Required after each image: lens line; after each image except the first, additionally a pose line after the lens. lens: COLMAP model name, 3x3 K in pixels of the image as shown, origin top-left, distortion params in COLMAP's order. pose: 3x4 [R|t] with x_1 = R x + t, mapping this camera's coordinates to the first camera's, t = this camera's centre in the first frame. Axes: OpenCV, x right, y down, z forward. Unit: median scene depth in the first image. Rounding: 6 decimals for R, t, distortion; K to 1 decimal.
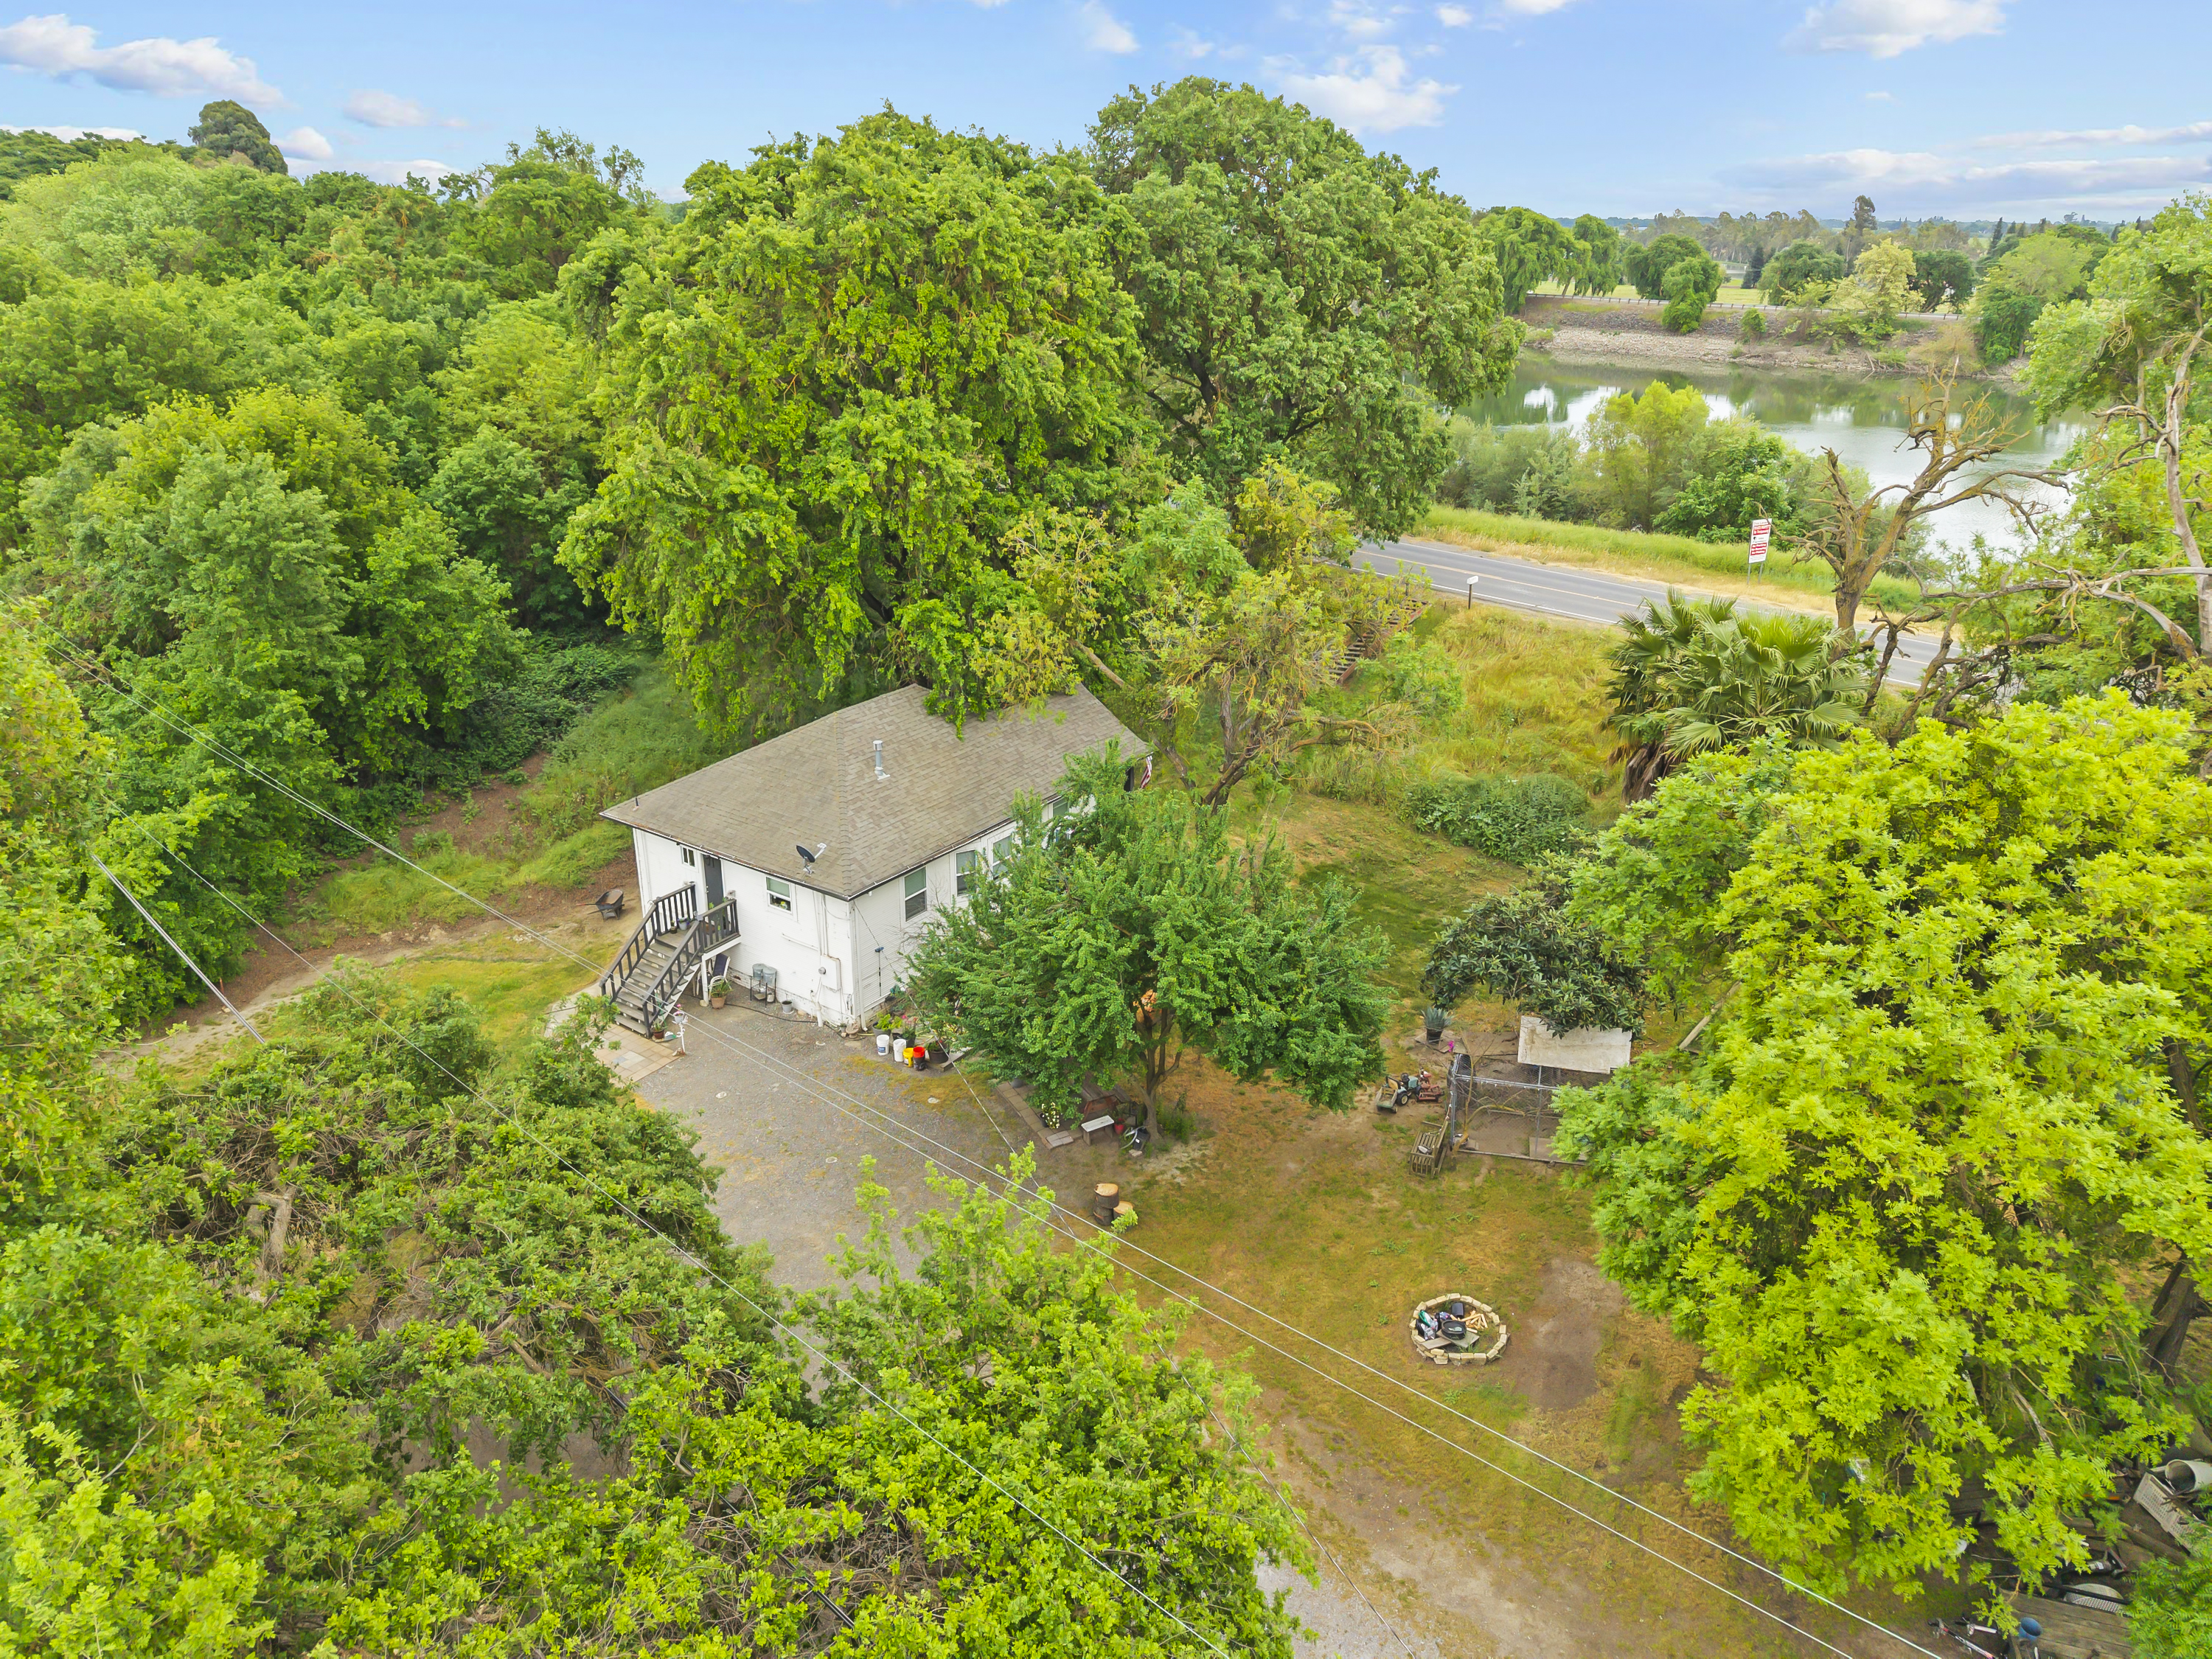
lens RADIAL K [[1496.7, 0, 1111.2], [0, 1496.7, 834.9], [0, 0, 1]] dist [0.007290, 0.007123]
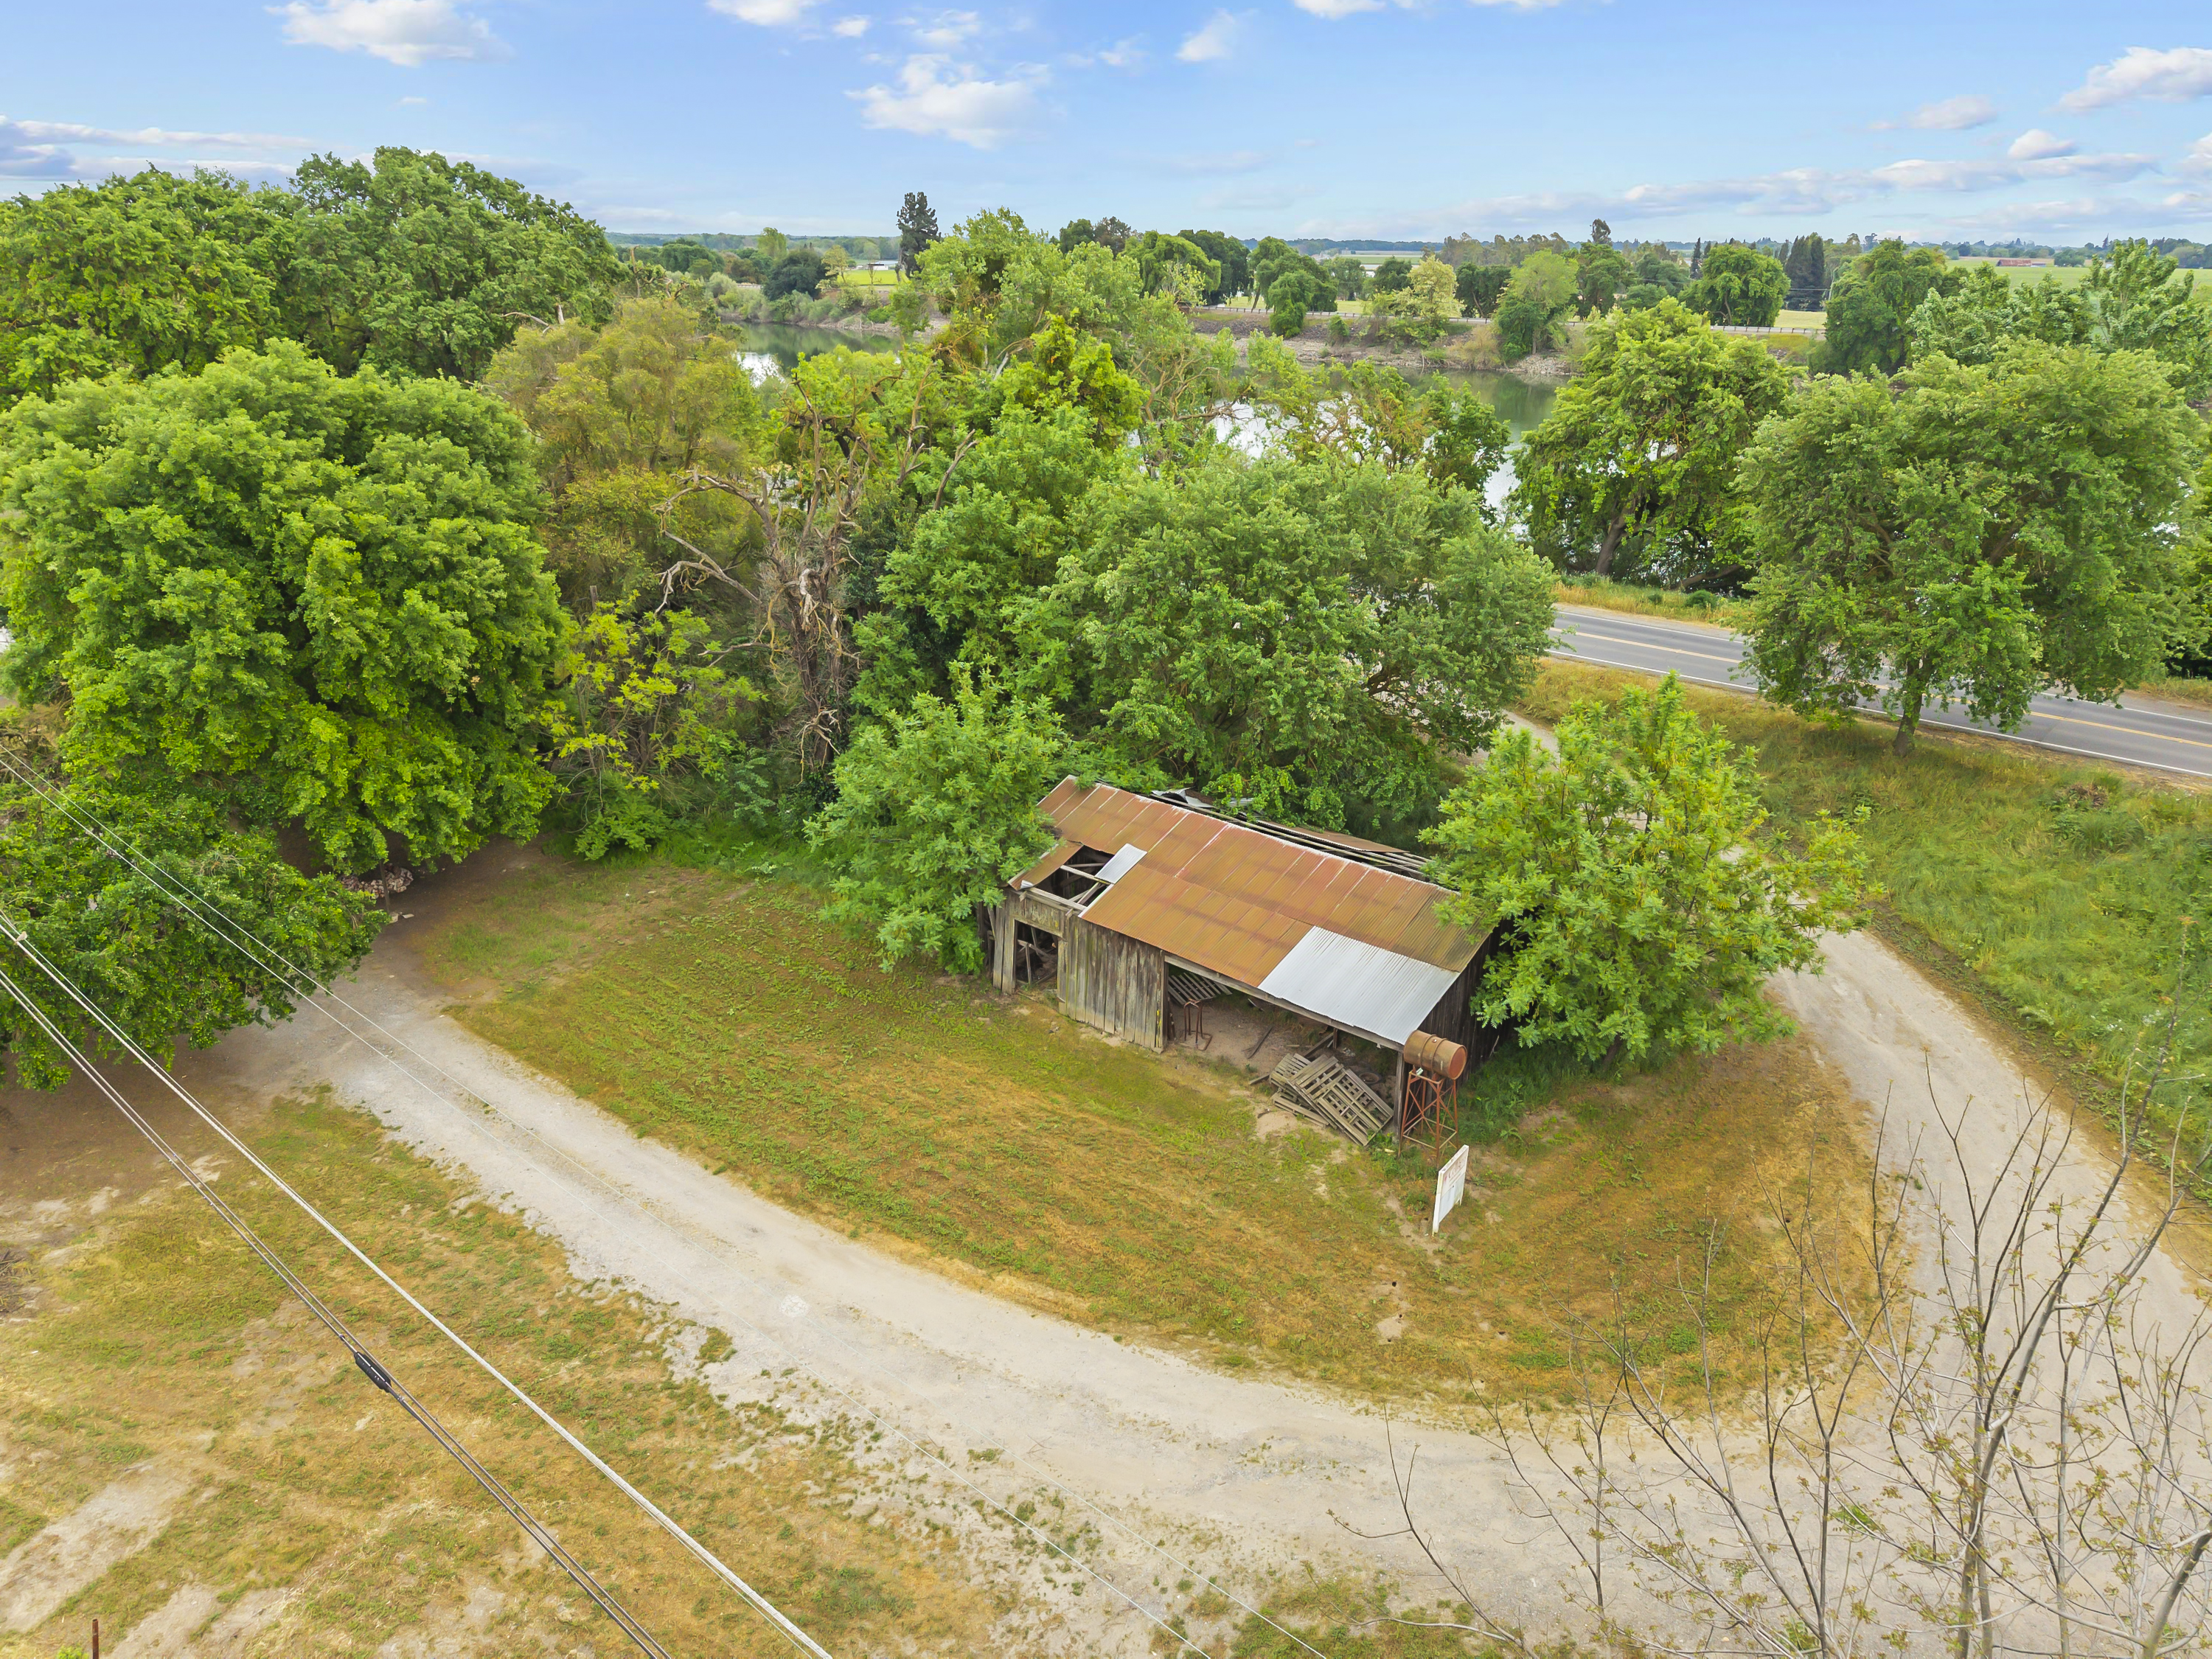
lens RADIAL K [[1502.3, 0, 1115.1], [0, 1502.3, 832.6], [0, 0, 1]] dist [0.006294, -0.009282]
pose [[0.997304, -0.030421, 0.066781, 0.373938], [0.031544, 0.999377, -0.015824, 0.148699], [-0.066258, 0.017888, 0.997642, -0.343703]]
